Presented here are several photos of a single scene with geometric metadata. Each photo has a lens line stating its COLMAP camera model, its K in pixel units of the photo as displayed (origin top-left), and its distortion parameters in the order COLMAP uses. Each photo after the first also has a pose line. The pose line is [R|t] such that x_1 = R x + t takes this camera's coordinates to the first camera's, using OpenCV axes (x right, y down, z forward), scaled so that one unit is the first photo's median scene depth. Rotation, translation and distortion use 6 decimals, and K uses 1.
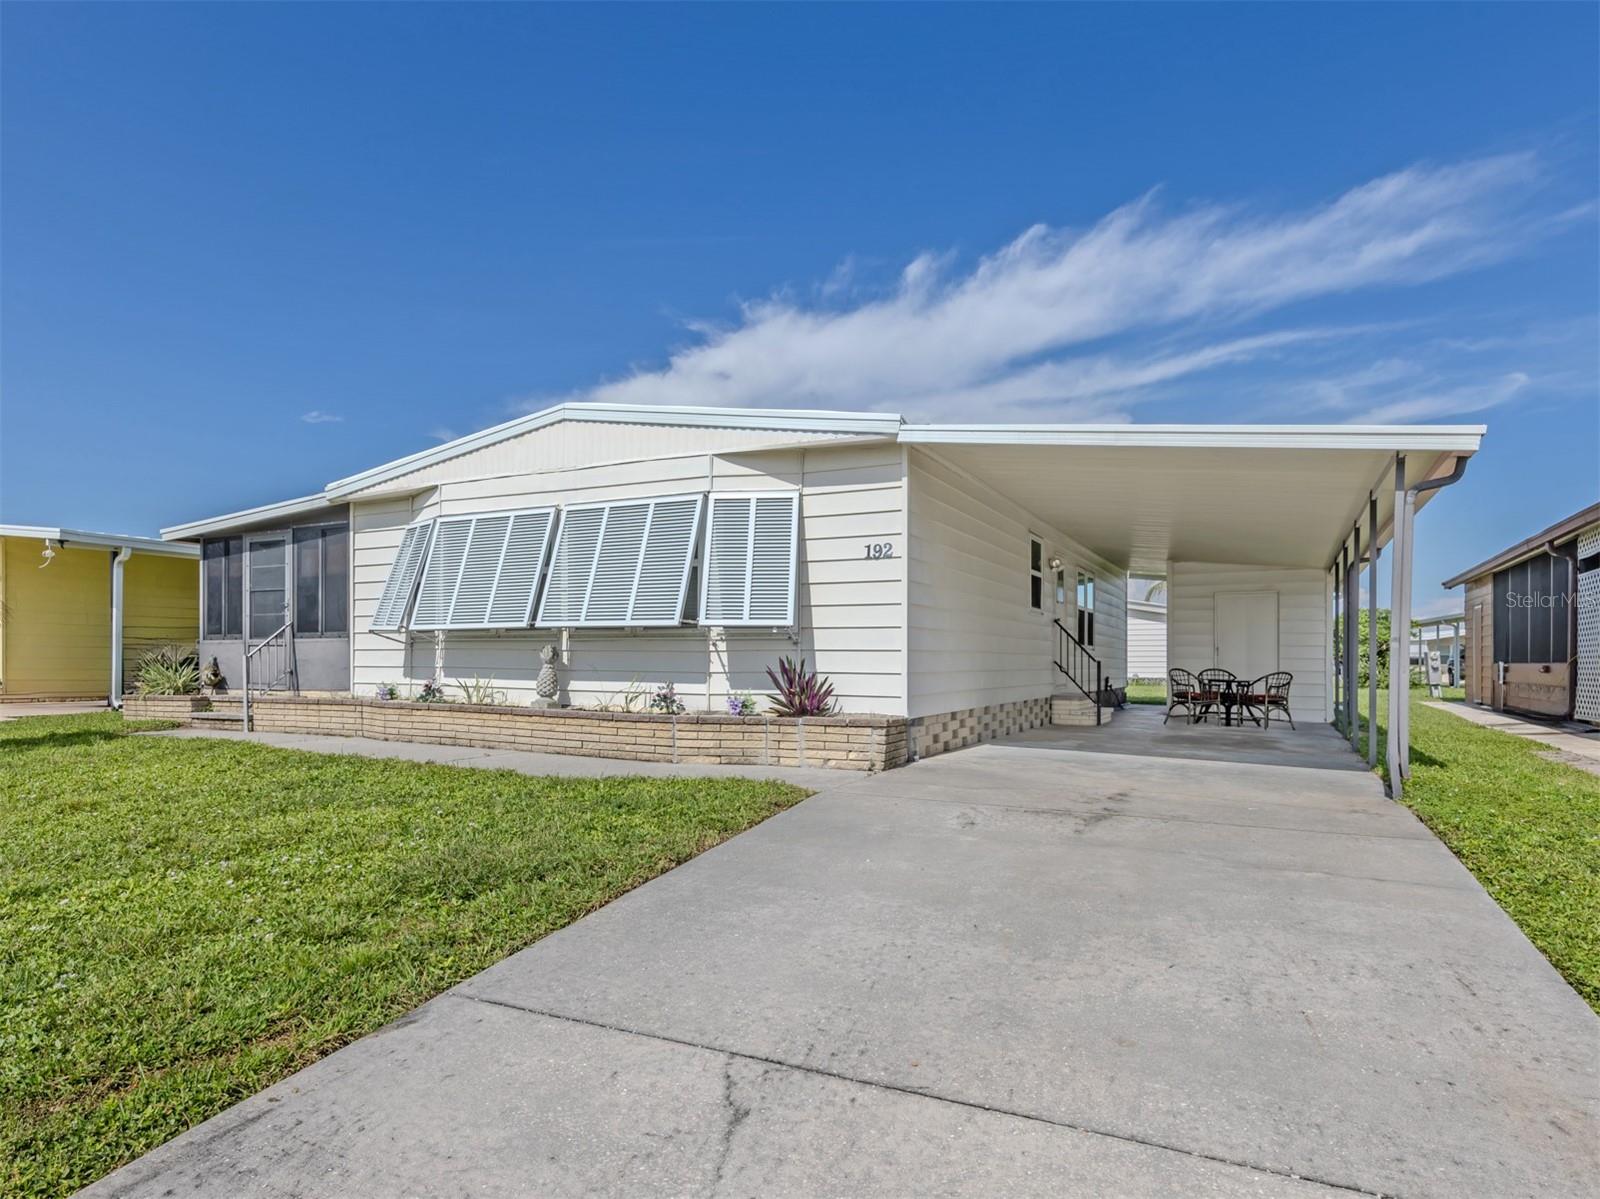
lens RADIAL K [[931.2, 0, 773.4], [0, 931.2, 644.4], [0, 0, 1]] dist [0.007748, -0.002056]
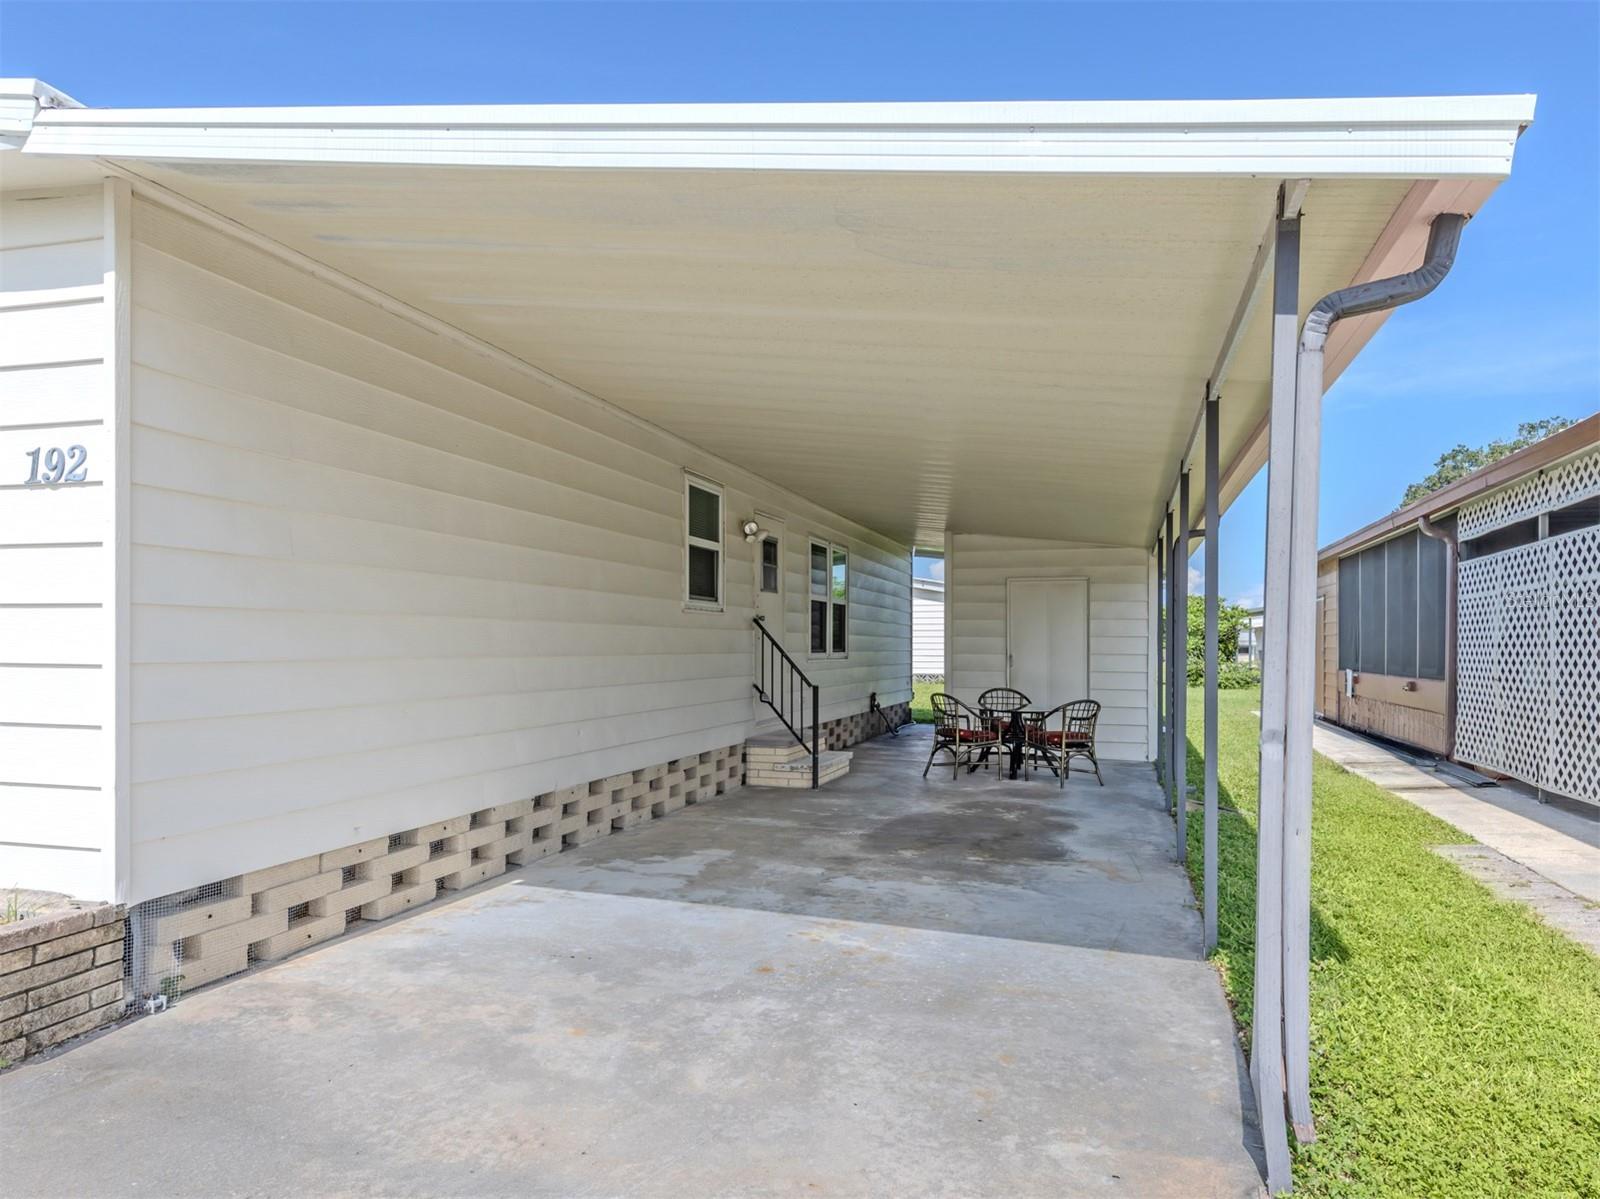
lens RADIAL K [[1000.7, 0, 814.7], [0, 1000.7, 604.1], [0, 0, 1]] dist [-0.016822, 0.005268]
pose [[0.980015, 0.009627, 0.198692, 0.263312], [-0.005710, 0.999778, -0.020277, -0.028490], [-0.198843, 0.018738, 0.979852, 0.417831]]
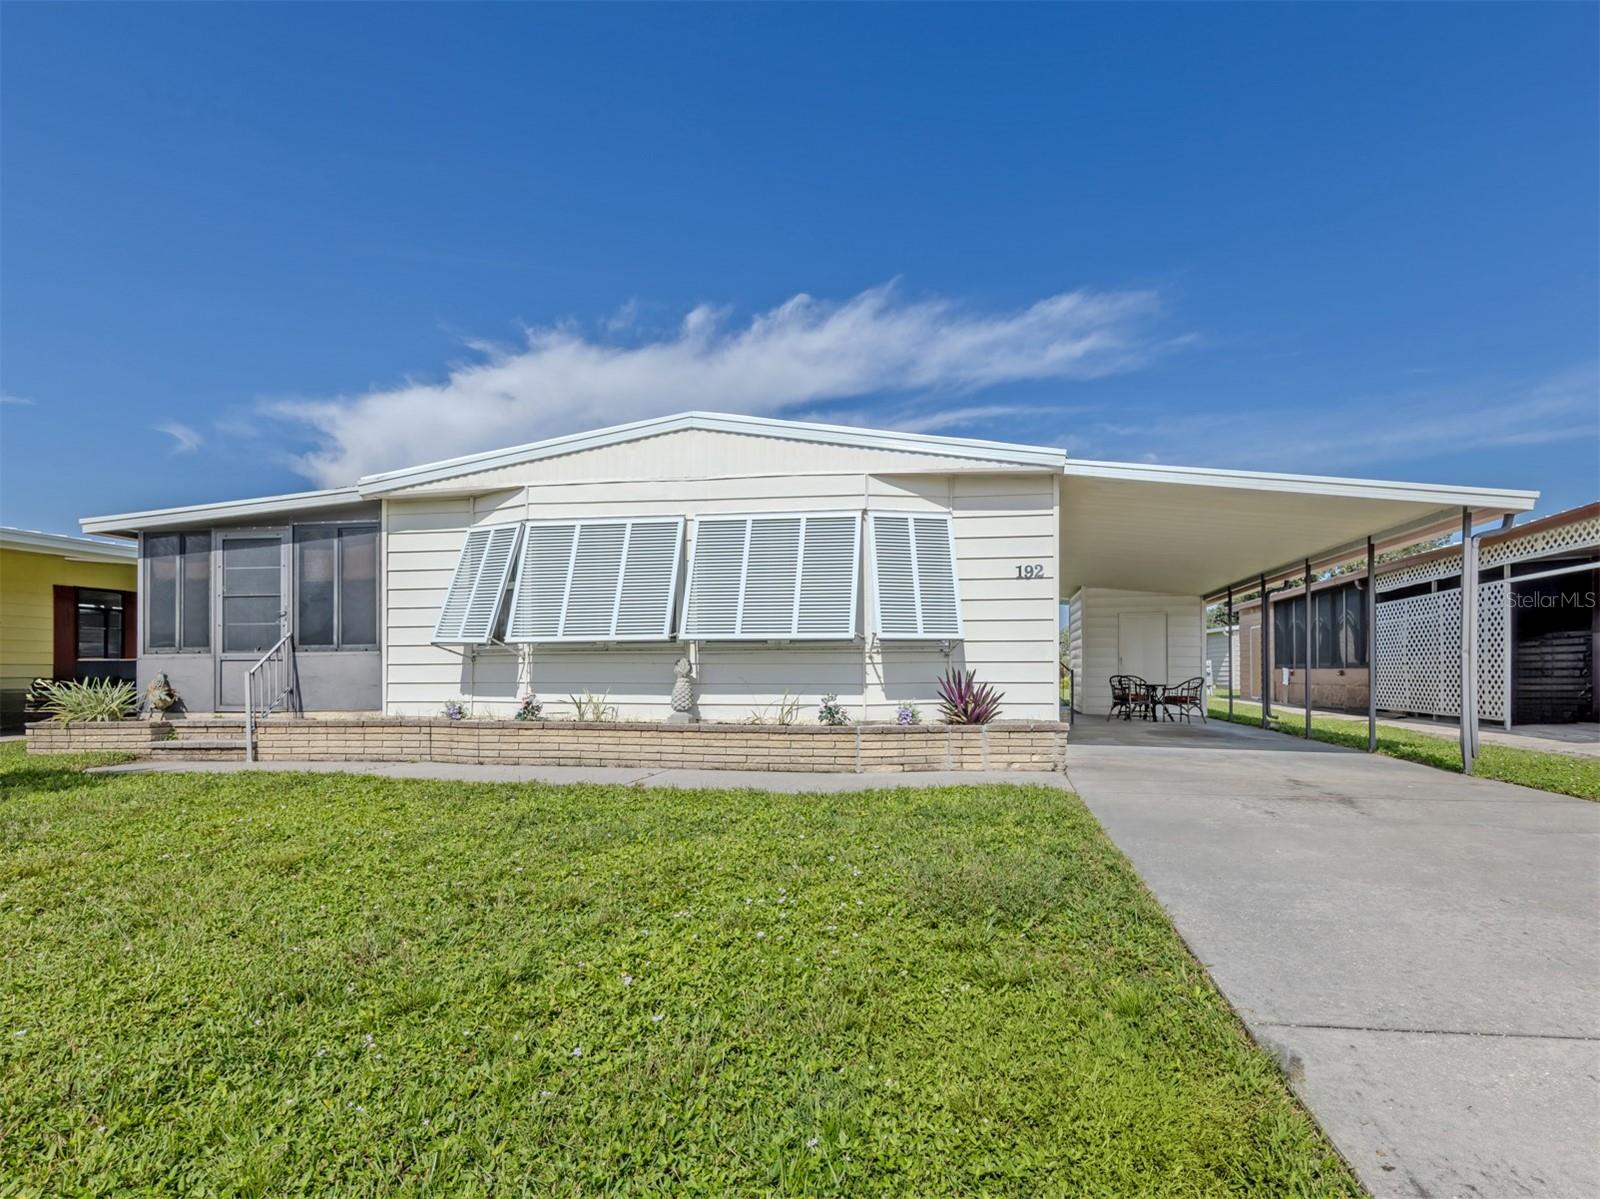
lens RADIAL K [[838.3, 0, 862.7], [0, 838.3, 650.3], [0, 0, 1]] dist [0.010613, -0.001500]
pose [[0.944730, -0.001020, 0.327847, -0.310919], [0.003610, 0.999967, -0.007292, -0.000369], [-0.327829, 0.008072, 0.944703, 0.098486]]
